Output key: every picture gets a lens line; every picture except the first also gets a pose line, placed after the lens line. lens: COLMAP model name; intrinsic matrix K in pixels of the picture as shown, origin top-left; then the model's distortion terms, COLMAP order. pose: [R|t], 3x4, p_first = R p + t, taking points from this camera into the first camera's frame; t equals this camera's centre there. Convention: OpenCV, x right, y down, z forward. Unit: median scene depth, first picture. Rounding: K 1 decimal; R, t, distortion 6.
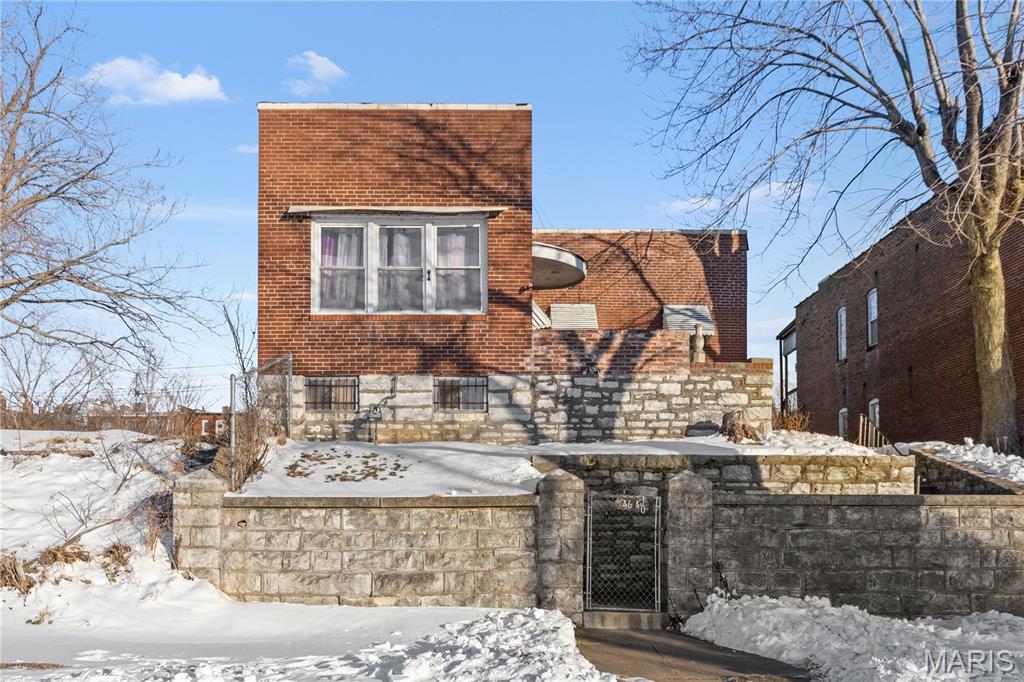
lens RADIAL K [[1097.2, 0, 512.8], [0, 1097.2, 342.4], [0, 0, 1]] dist [0.015900, 0.000000]
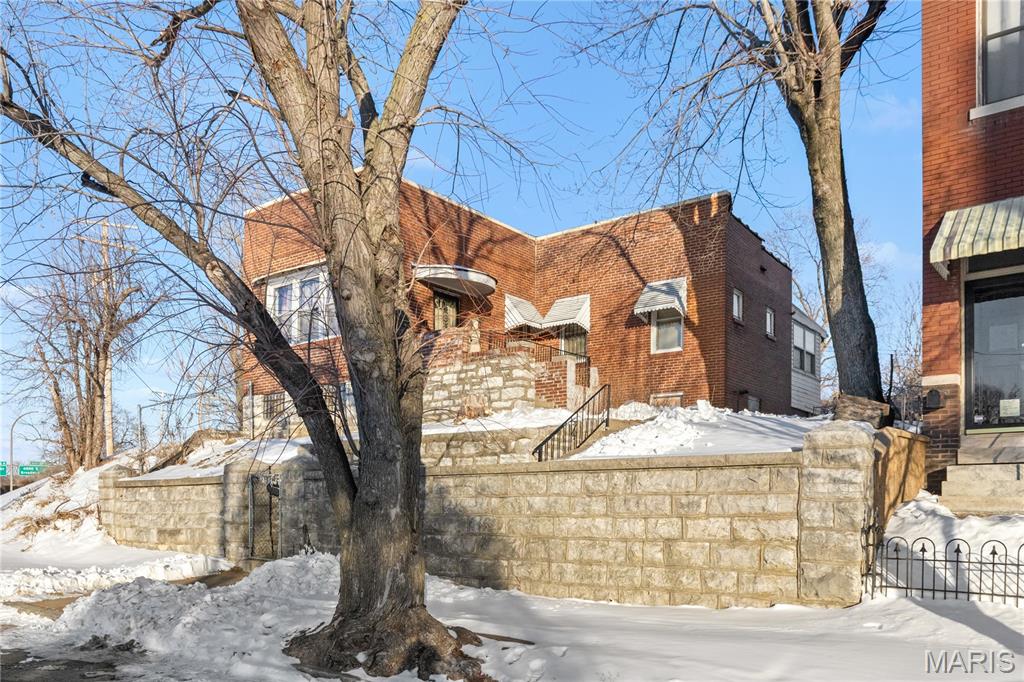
lens RADIAL K [[1097.2, 0, 513.3], [0, 1097.2, 341.9], [0, 0, 1]] dist [0.015900, 0.000000]
pose [[0.648739, -0.113406, -0.752513, 1.151862], [0.126157, 0.991179, -0.040613, 0.064101], [0.750481, -0.068587, 0.657323, 0.319279]]
